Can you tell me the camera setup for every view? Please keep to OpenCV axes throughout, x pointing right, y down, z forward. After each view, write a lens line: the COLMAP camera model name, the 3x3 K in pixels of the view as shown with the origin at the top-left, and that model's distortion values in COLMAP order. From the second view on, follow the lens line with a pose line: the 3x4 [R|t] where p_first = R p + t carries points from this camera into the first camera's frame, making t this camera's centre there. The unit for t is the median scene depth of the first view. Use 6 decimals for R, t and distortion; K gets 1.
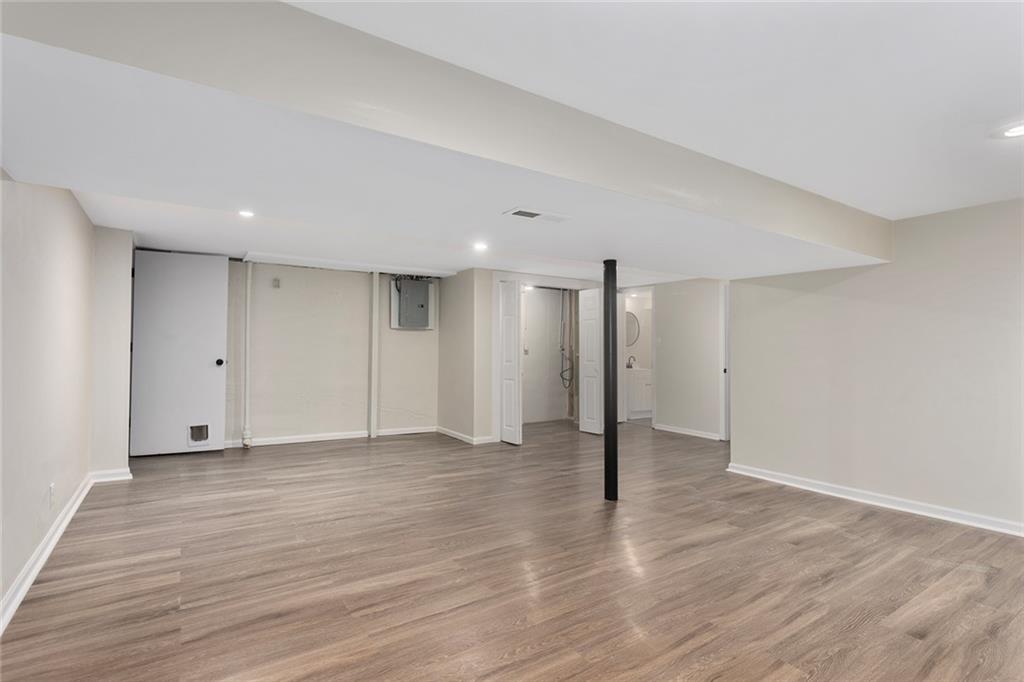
lens RADIAL K [[492.8, 0, 506.3], [0, 492.8, 334.2], [0, 0, 1]] dist [-0.001400, 0.000403]
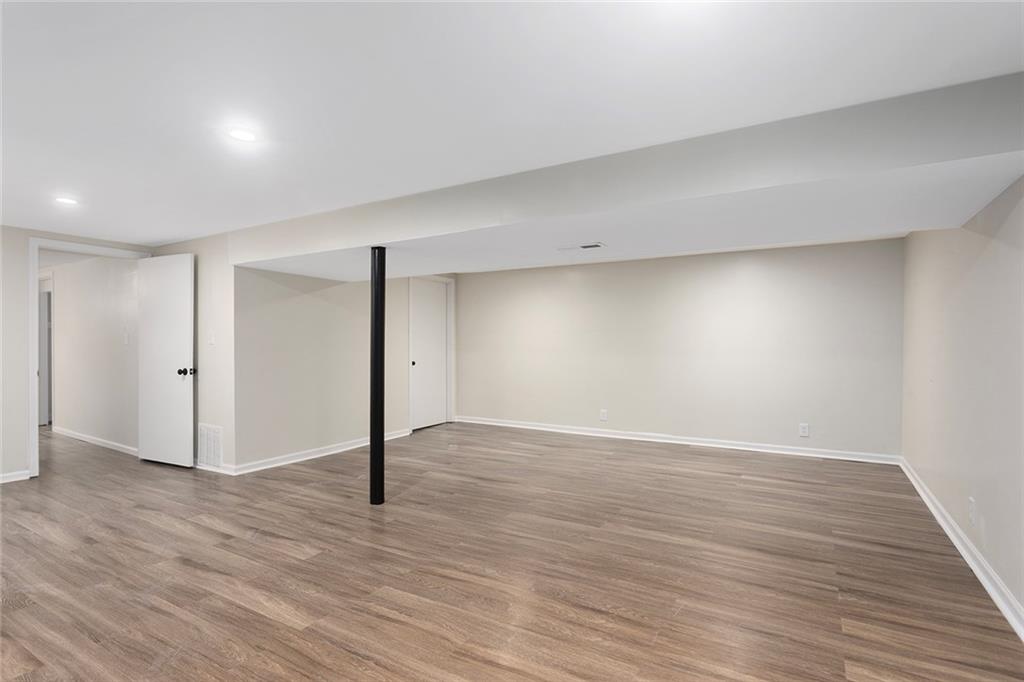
lens RADIAL K [[492.8, 0, 506.3], [0, 492.8, 334.2], [0, 0, 1]] dist [-0.001400, 0.000403]
pose [[-0.411905, 0.007257, 0.911198, -1.173907], [-0.029081, 0.999354, -0.021105, 0.039934], [-0.910762, -0.035192, -0.411428, 1.847979]]
